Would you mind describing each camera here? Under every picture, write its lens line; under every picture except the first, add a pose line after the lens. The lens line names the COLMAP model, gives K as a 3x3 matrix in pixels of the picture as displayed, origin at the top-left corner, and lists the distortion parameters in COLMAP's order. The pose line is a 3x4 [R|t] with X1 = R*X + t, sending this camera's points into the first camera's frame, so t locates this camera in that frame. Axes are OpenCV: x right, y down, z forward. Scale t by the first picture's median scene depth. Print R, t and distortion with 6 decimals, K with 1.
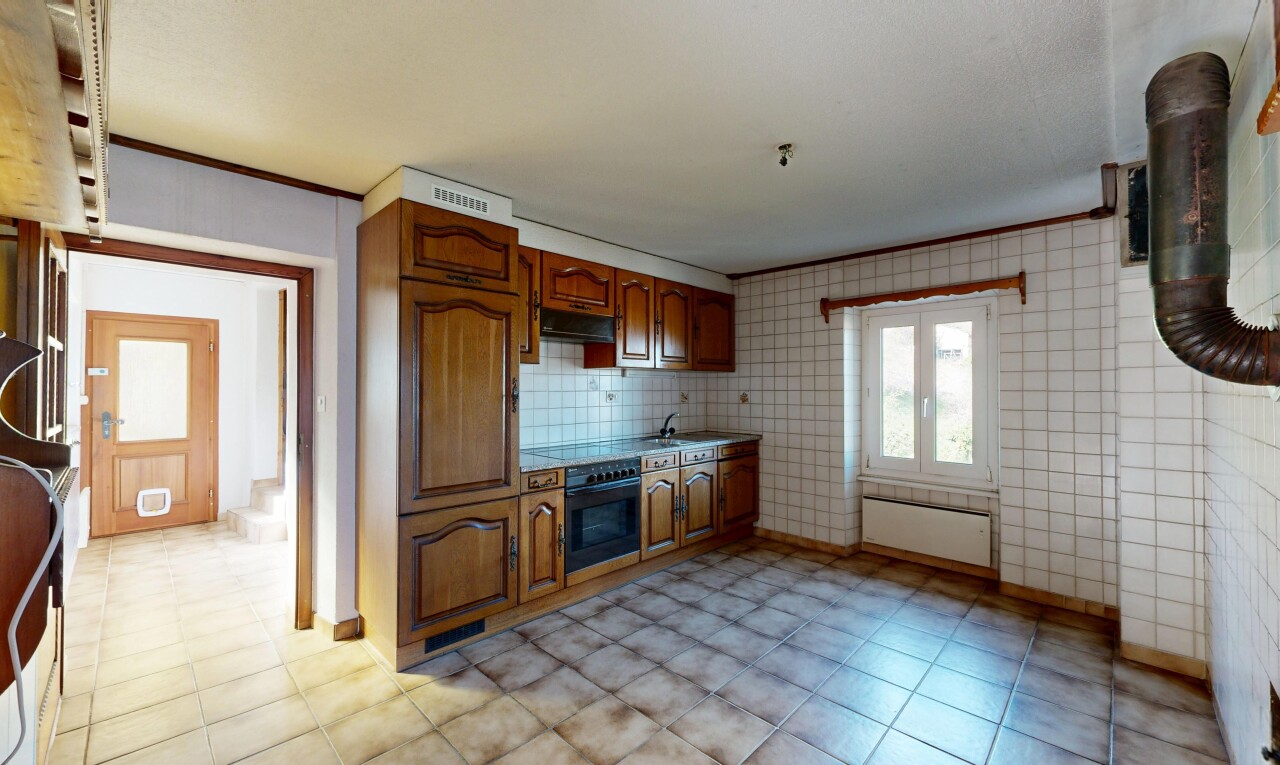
lens RADIAL K [[498.7, 0, 638.7], [0, 498.7, 384.0], [0, 0, 1]] dist [-0.000009, -0.000011]
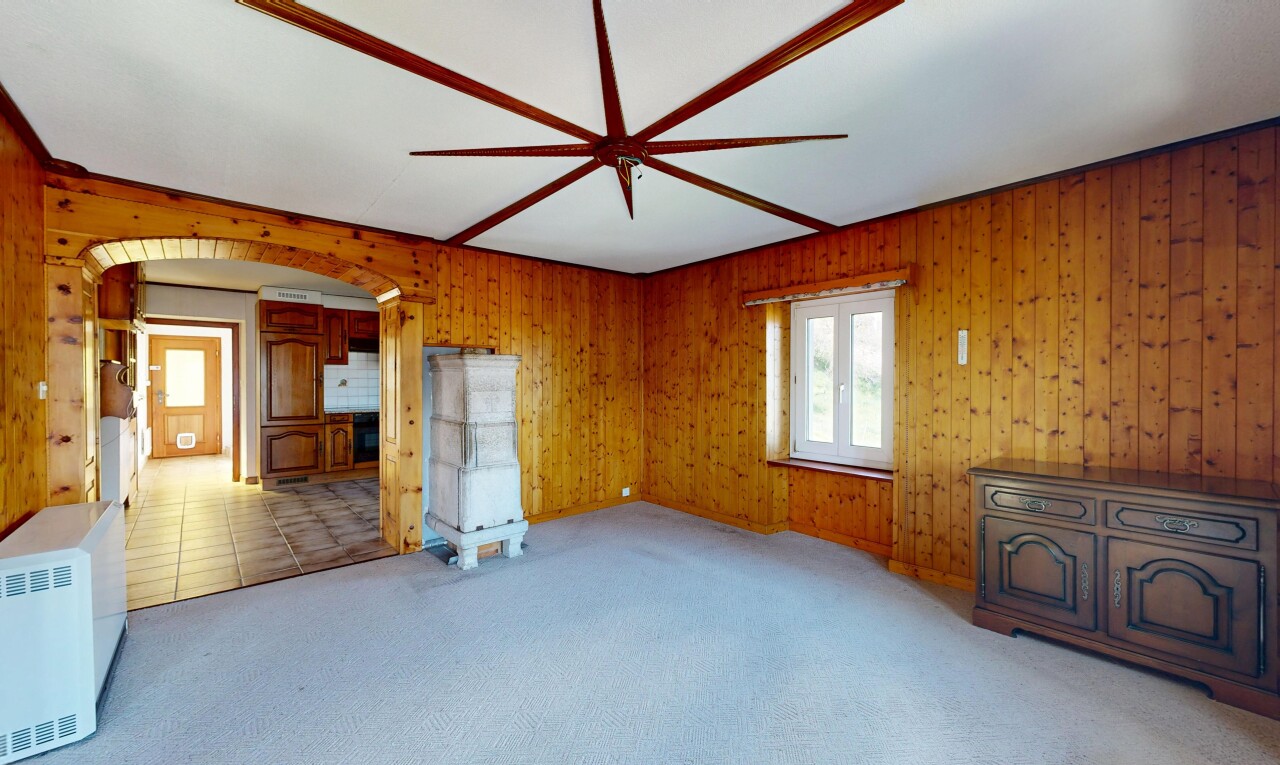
lens RADIAL K [[498.7, 0, 638.7], [0, 498.7, 384.0], [0, 0, 1]] dist [-0.000009, -0.000011]
pose [[0.997326, 0.001343, -0.073068, 1.316249], [0.000063, 0.999815, 0.019238, -0.000567], [0.073081, -0.019191, 0.997141, -1.118160]]
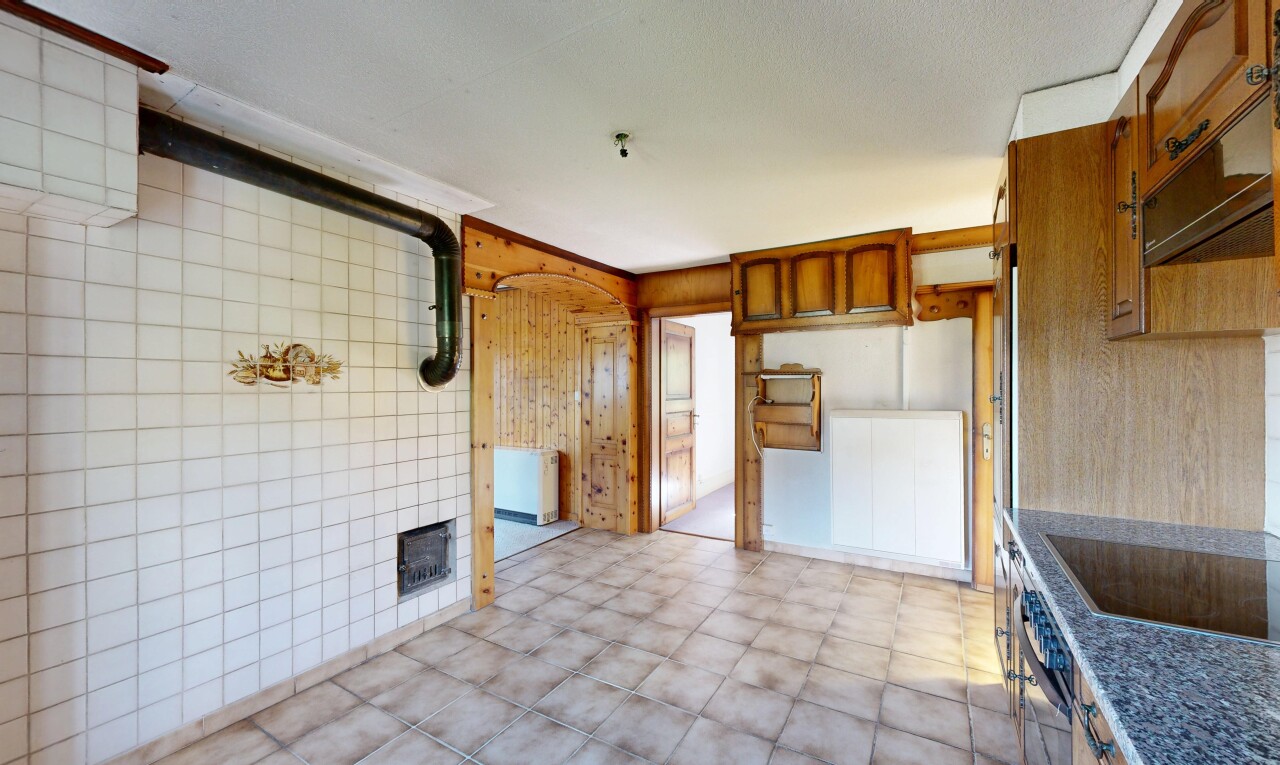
lens RADIAL K [[498.7, 0, 638.7], [0, 498.7, 384.0], [0, 0, 1]] dist [-0.000009, -0.000011]
pose [[-0.972084, 0.001440, -0.234631, 0.374710], [0.003721, 0.999950, -0.009281, 0.009397], [0.234606, -0.009895, -0.972040, 1.490386]]
